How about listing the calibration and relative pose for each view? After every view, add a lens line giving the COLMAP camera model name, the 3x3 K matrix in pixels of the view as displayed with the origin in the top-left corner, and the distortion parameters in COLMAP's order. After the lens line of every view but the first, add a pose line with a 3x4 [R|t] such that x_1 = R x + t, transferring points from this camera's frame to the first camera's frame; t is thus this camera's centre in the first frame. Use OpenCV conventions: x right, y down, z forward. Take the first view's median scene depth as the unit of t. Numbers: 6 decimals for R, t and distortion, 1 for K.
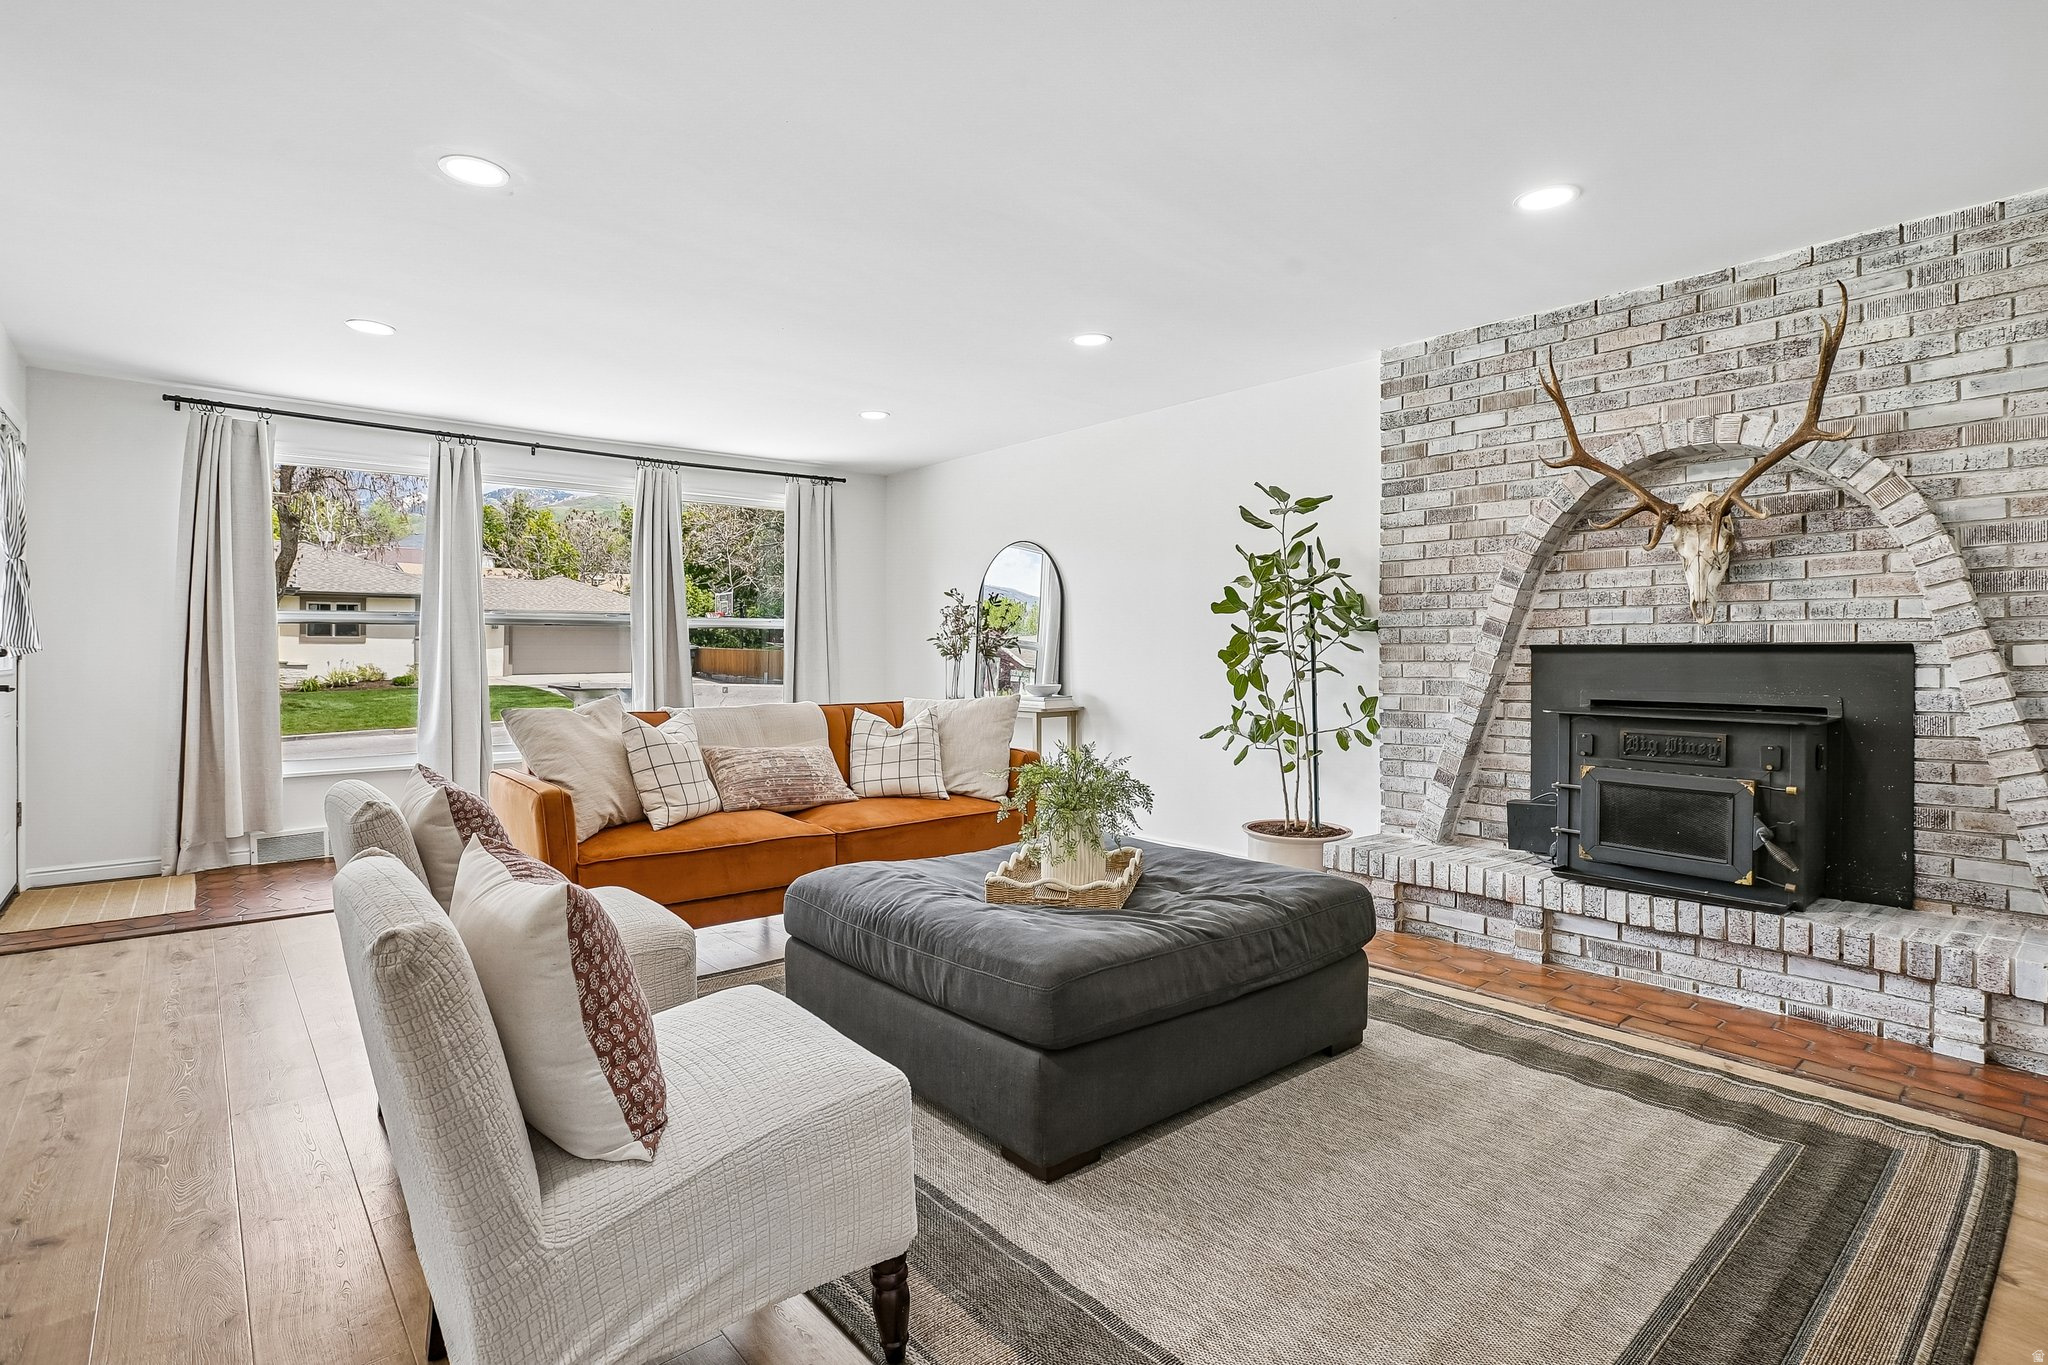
lens RADIAL K [[989.7, 0, 1030.2], [0, 989.7, 650.2], [0, 0, 1]] dist [-0.025955, 0.007198]
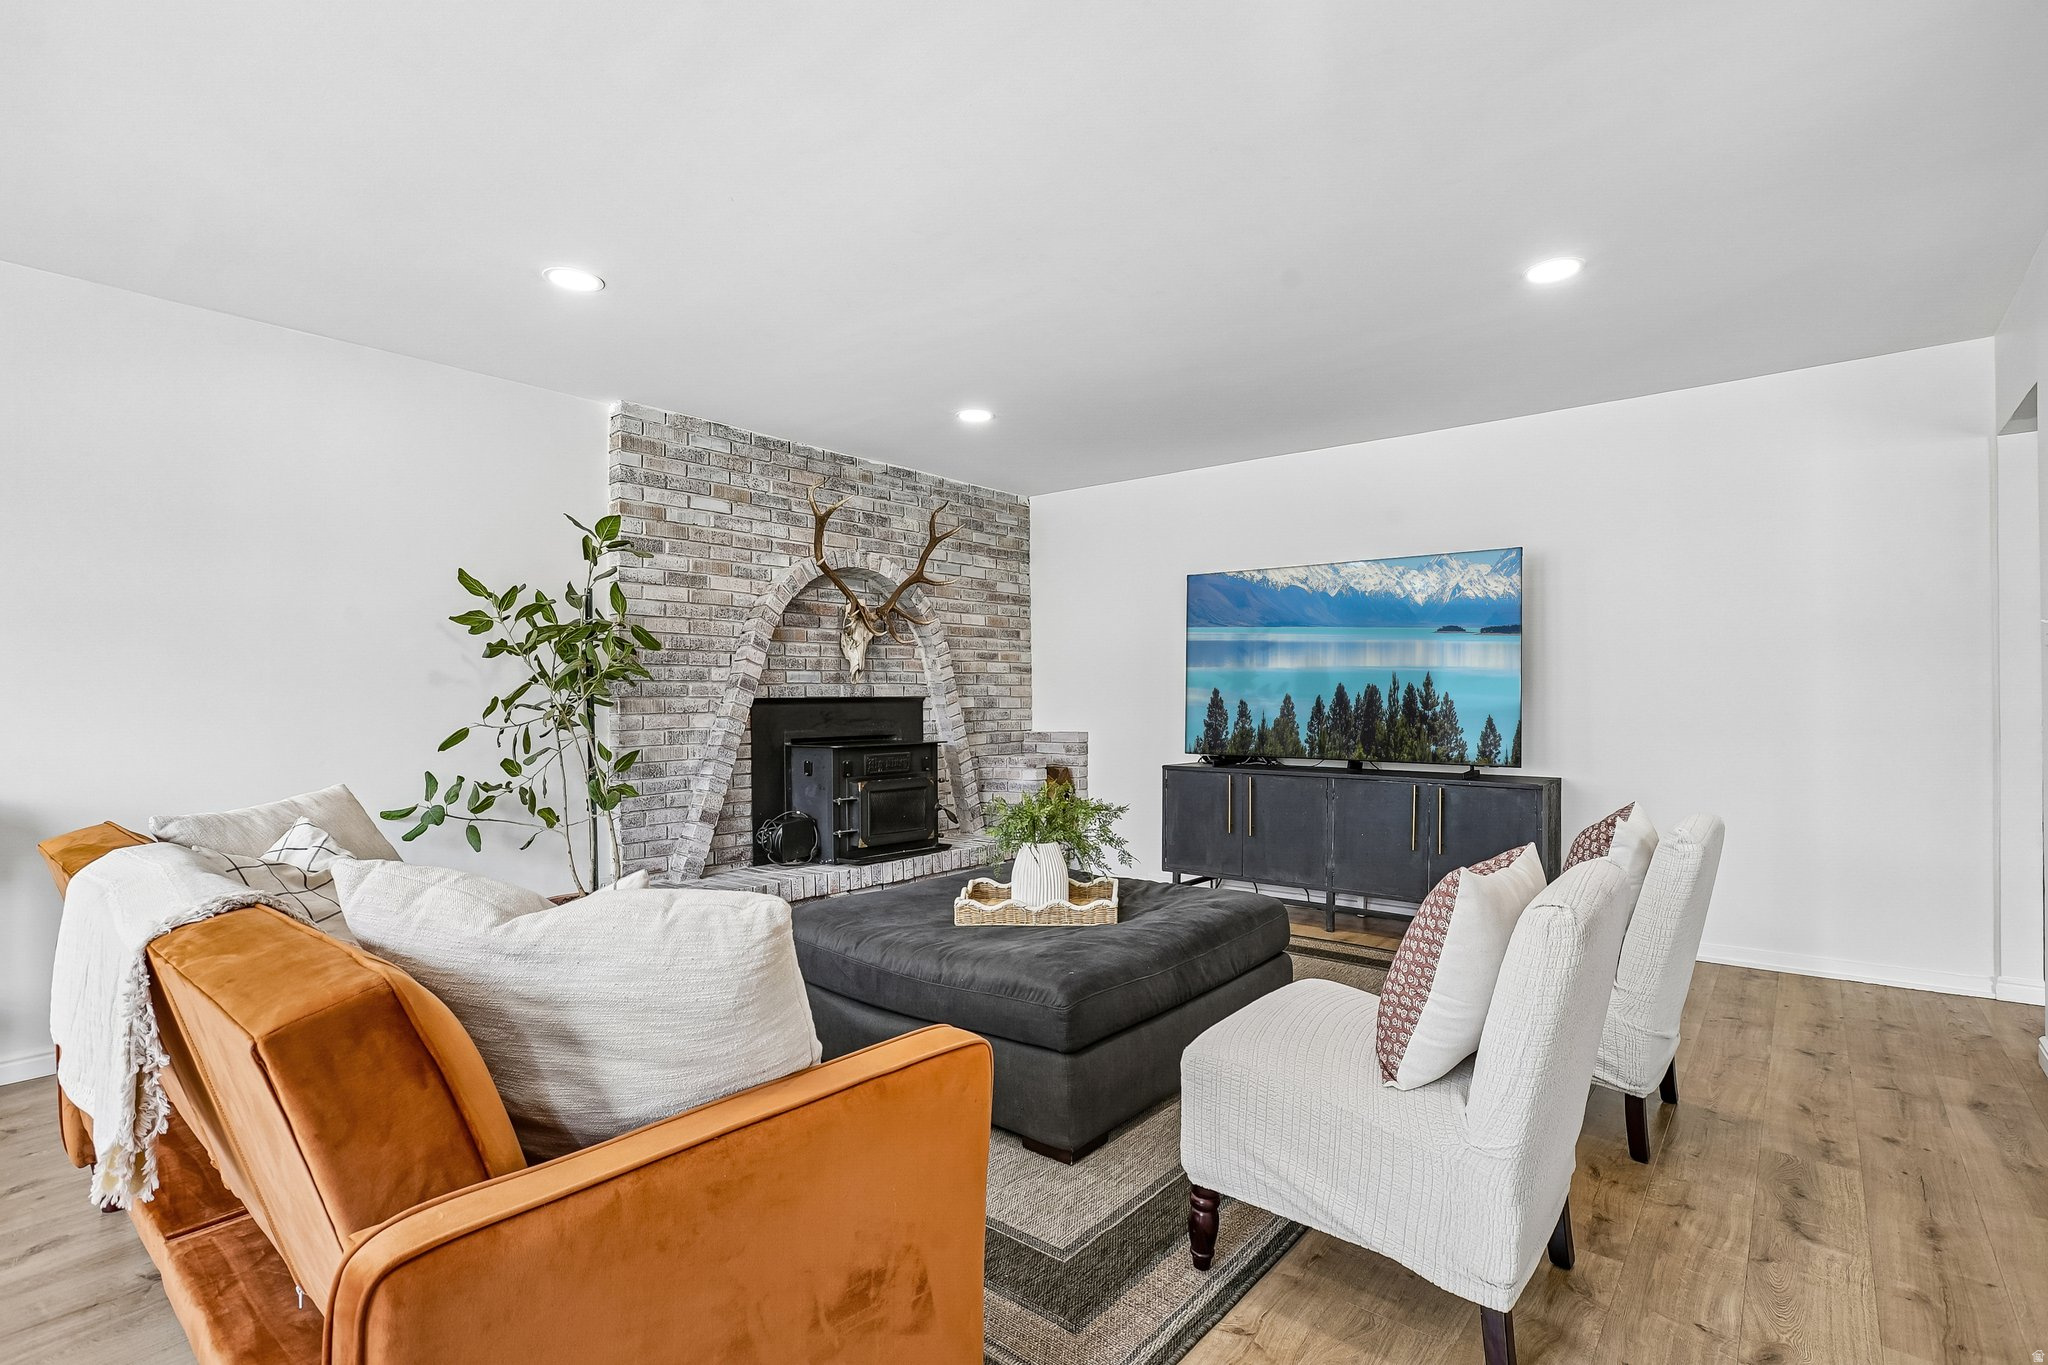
lens RADIAL K [[989.7, 0, 1009.0], [0, 989.7, 694.6], [0, 0, 1]] dist [-0.025955, 0.007198]
pose [[-0.157849, 0.005827, 0.987446, -0.766340], [0.007024, 0.999964, -0.004778, -0.001485], [-0.987438, 0.006182, -0.157884, 0.872548]]
